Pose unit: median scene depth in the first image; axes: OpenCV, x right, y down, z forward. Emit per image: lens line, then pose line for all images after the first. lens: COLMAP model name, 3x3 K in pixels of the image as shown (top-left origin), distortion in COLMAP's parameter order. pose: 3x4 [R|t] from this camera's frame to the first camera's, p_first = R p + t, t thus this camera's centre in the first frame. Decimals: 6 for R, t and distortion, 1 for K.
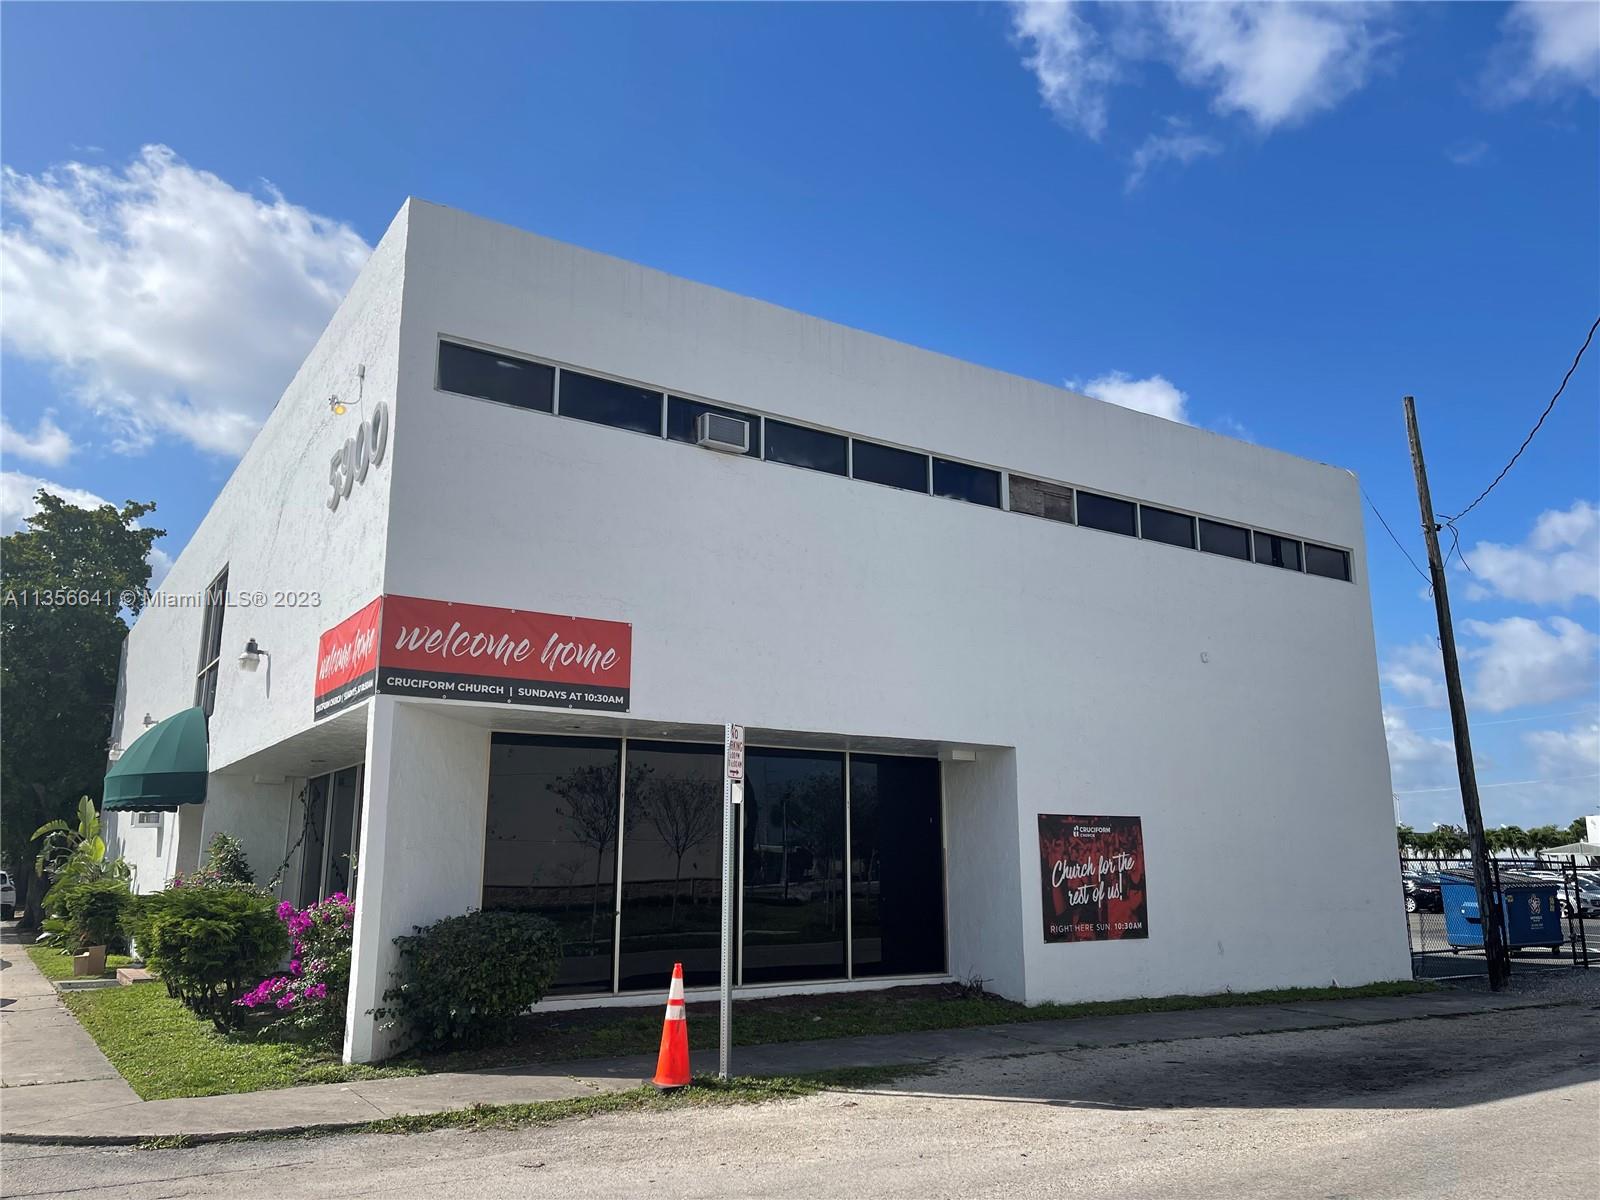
lens RADIAL K [[1207.8, 0, 793.5], [0, 1207.8, 604.9], [0, 0, 1]] dist [0.040081, -0.008379]
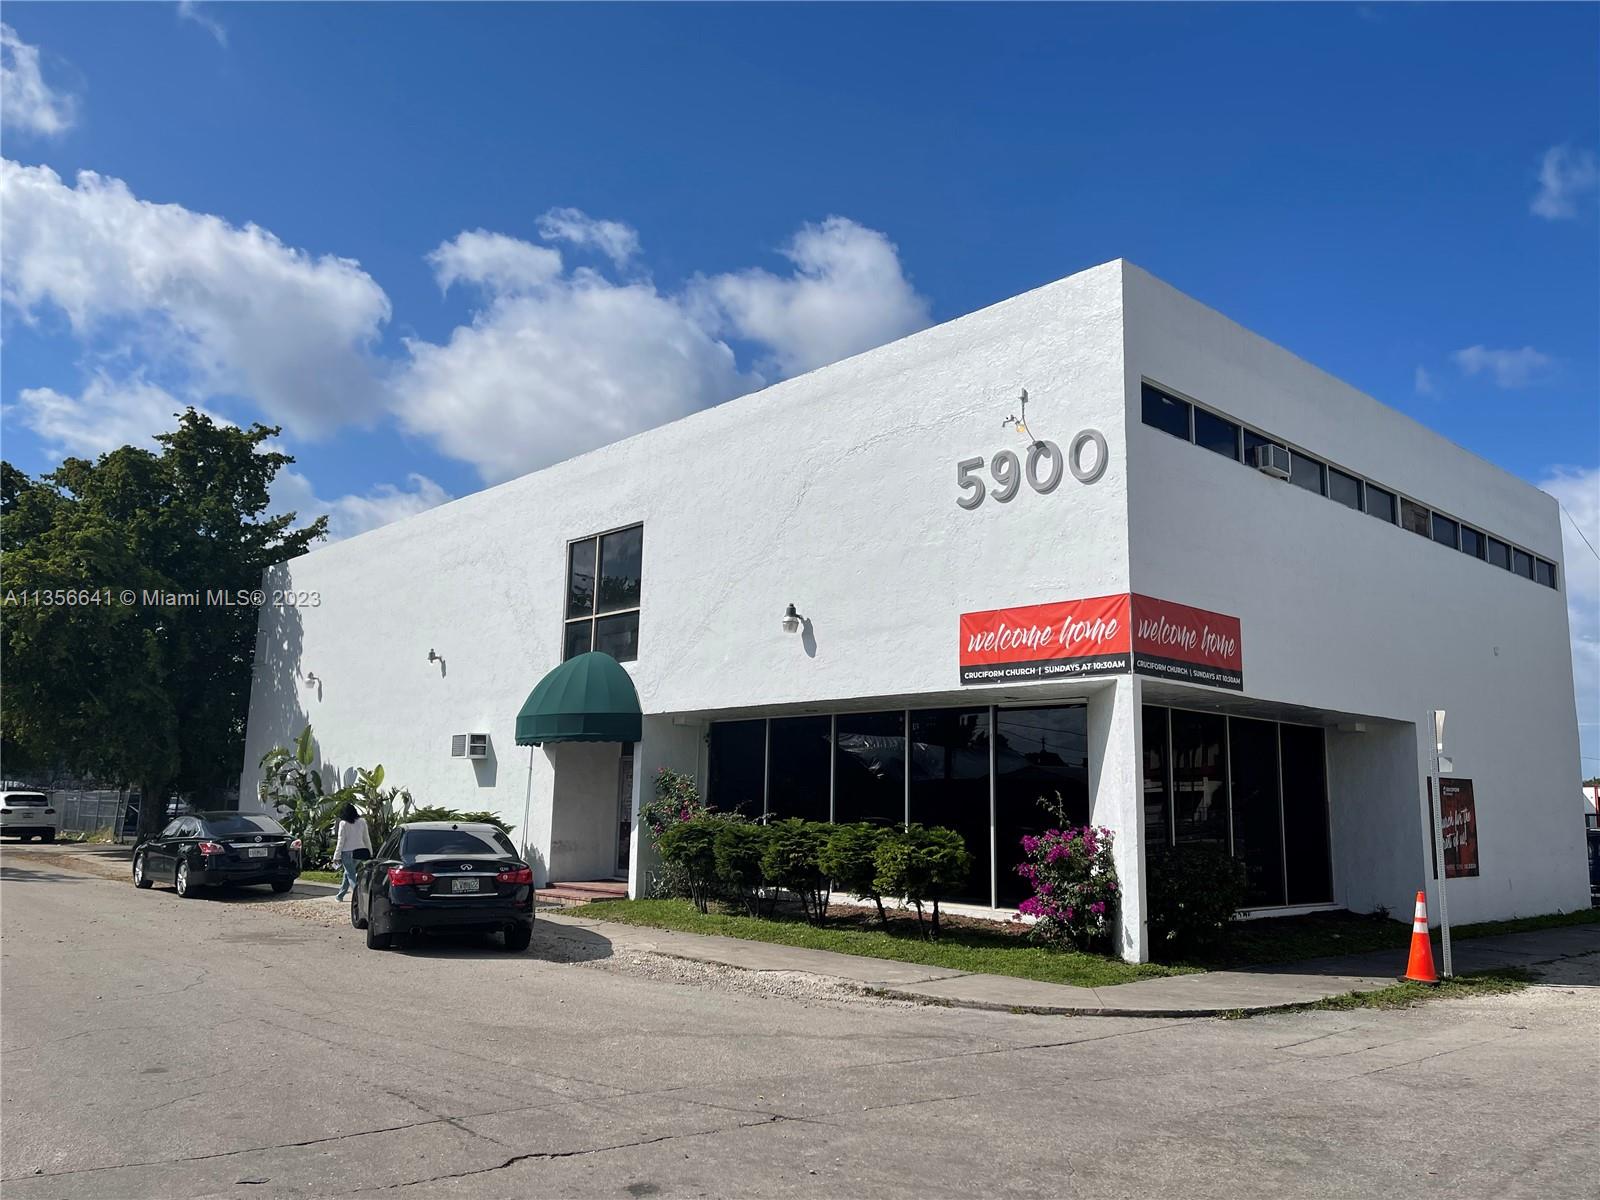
lens RADIAL K [[1207.8, 0, 811.4], [0, 1207.8, 599.8], [0, 0, 1]] dist [0.040081, -0.008379]
pose [[0.984860, 0.047342, 0.166764, -0.649336], [-0.055310, 0.997523, 0.043462, -0.027810], [-0.164293, -0.052028, 0.985039, -0.119509]]
